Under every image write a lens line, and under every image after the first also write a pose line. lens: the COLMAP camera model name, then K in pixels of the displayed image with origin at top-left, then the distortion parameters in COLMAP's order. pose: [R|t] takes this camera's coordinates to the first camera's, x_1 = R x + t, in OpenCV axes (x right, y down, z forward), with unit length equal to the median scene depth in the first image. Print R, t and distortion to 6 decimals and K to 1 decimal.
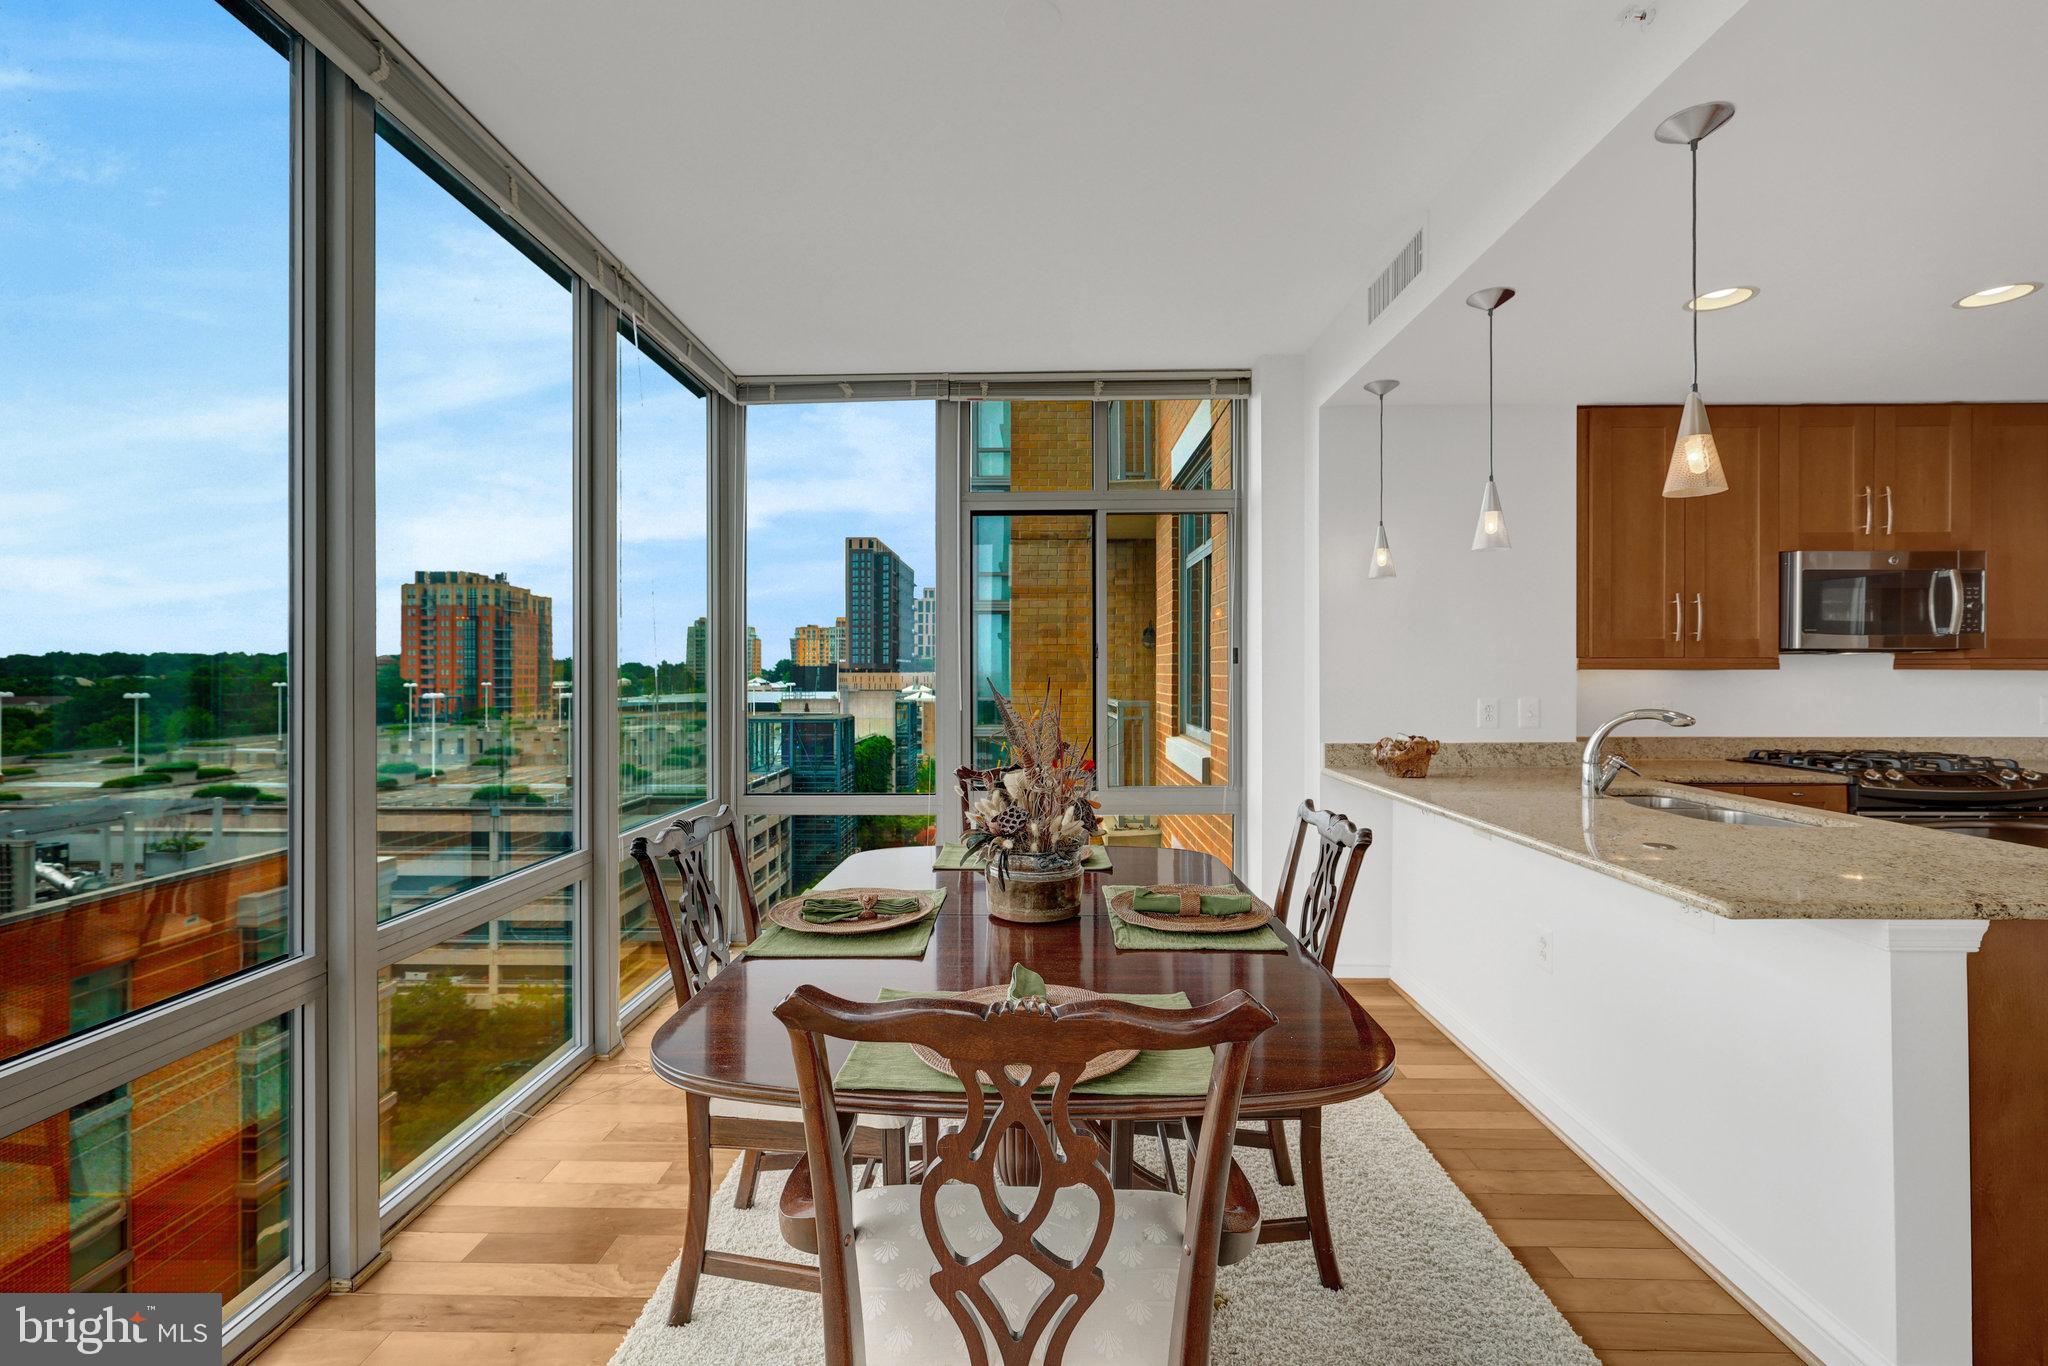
lens RADIAL K [[863.7, 0, 1024.5], [0, 863.7, 674.1], [0, 0, 1]] dist [-0.007120, 0.000411]
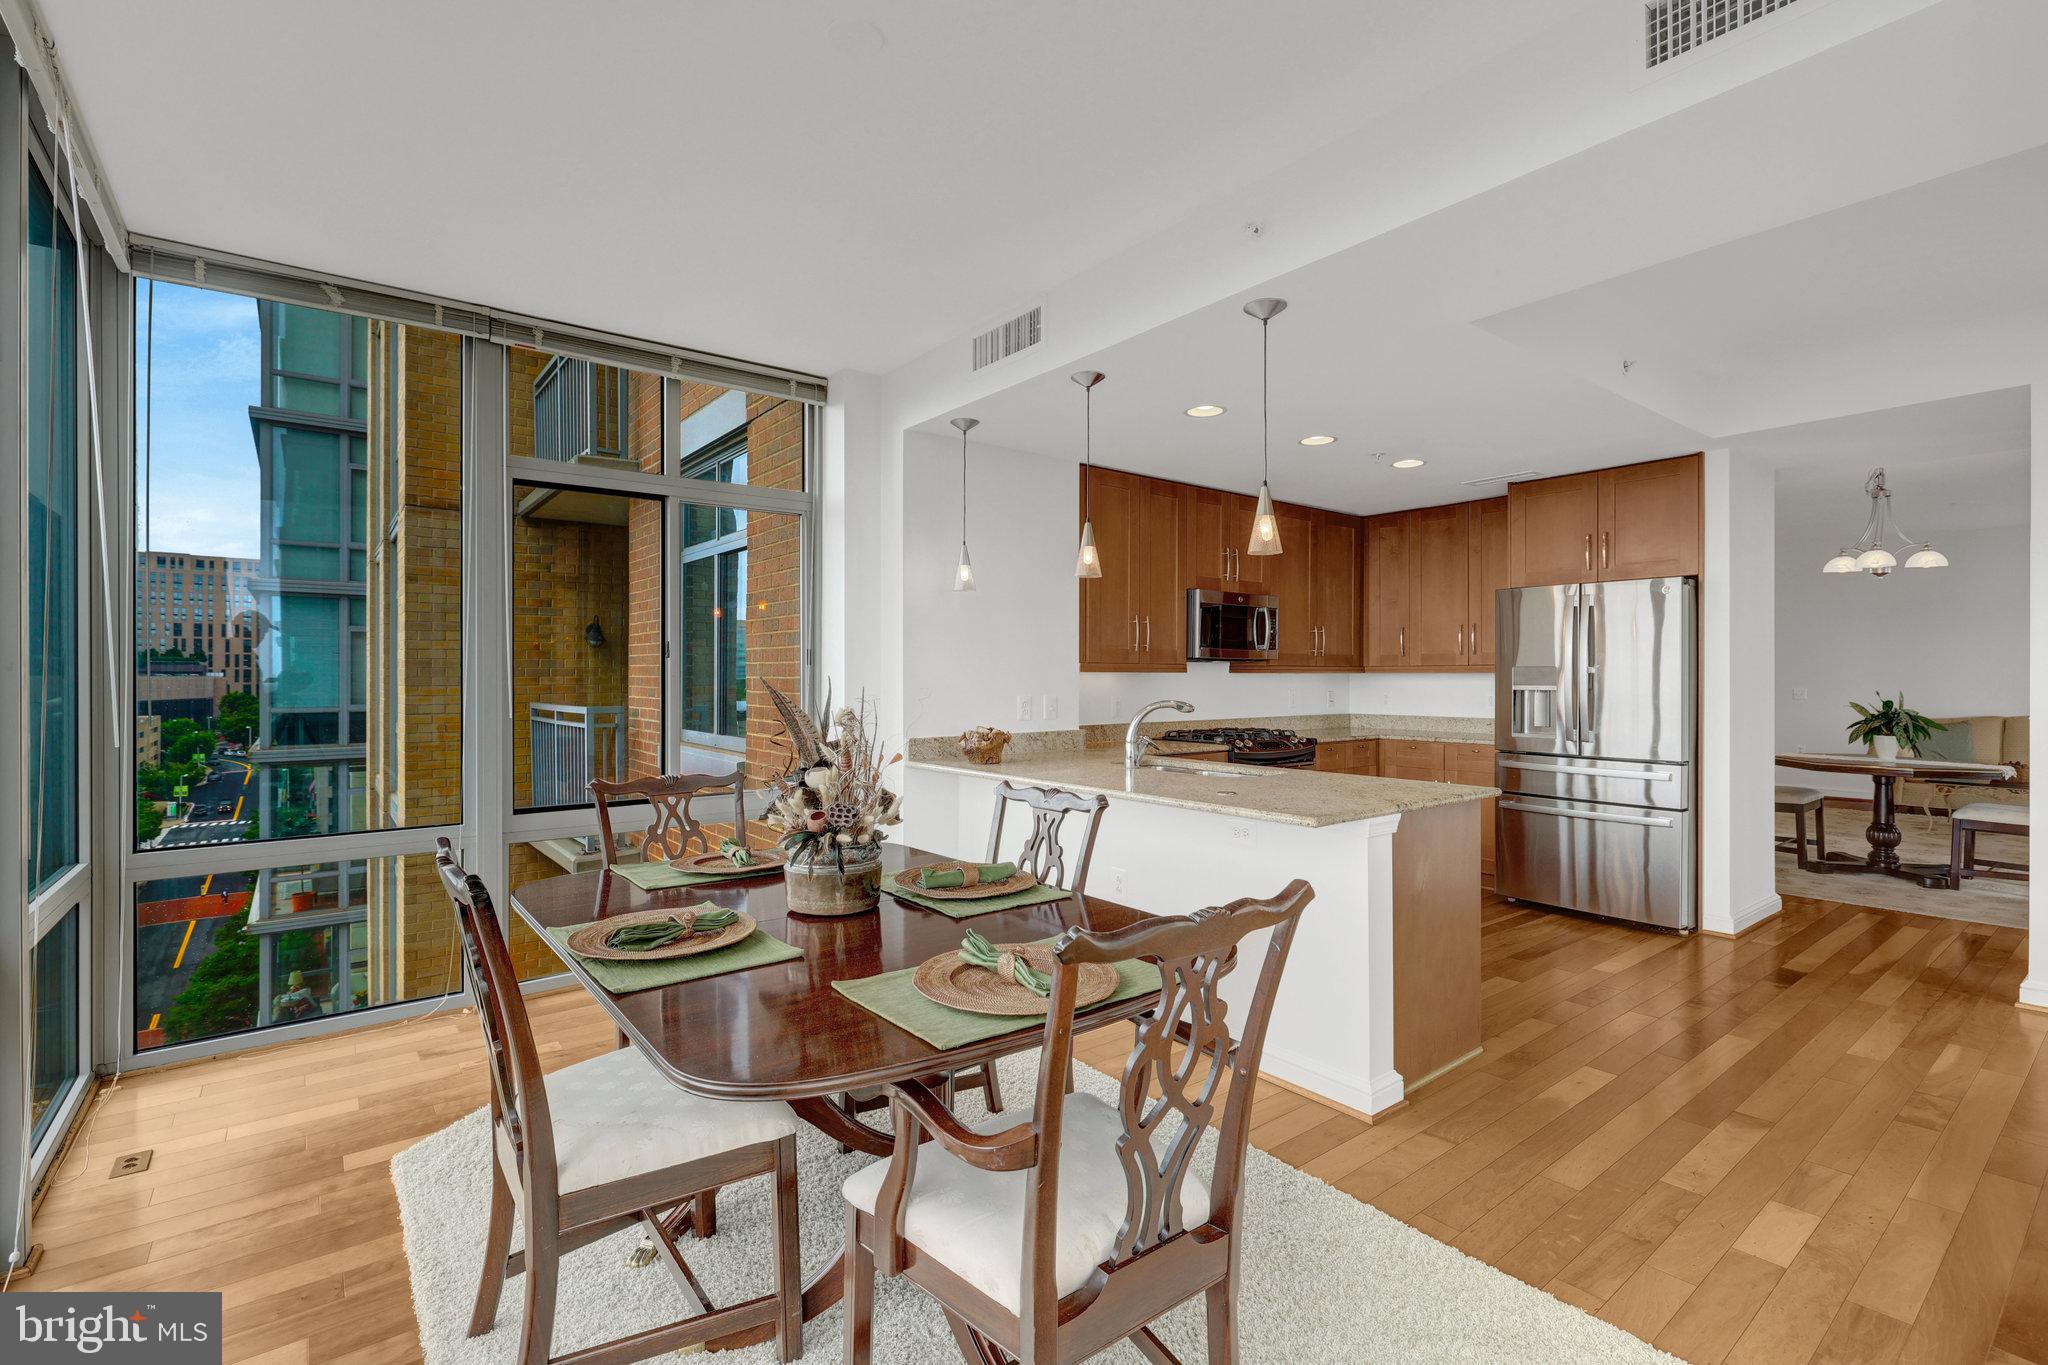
lens RADIAL K [[914.8, 0, 1022.6], [0, 914.8, 680.9], [0, 0, 1]] dist [-0.001362, 0.001304]
pose [[0.778669, -0.003168, 0.627427, -0.280007], [0.000904, 0.999992, 0.003928, 0.002516], [-0.627434, -0.002491, 0.778666, 0.009165]]
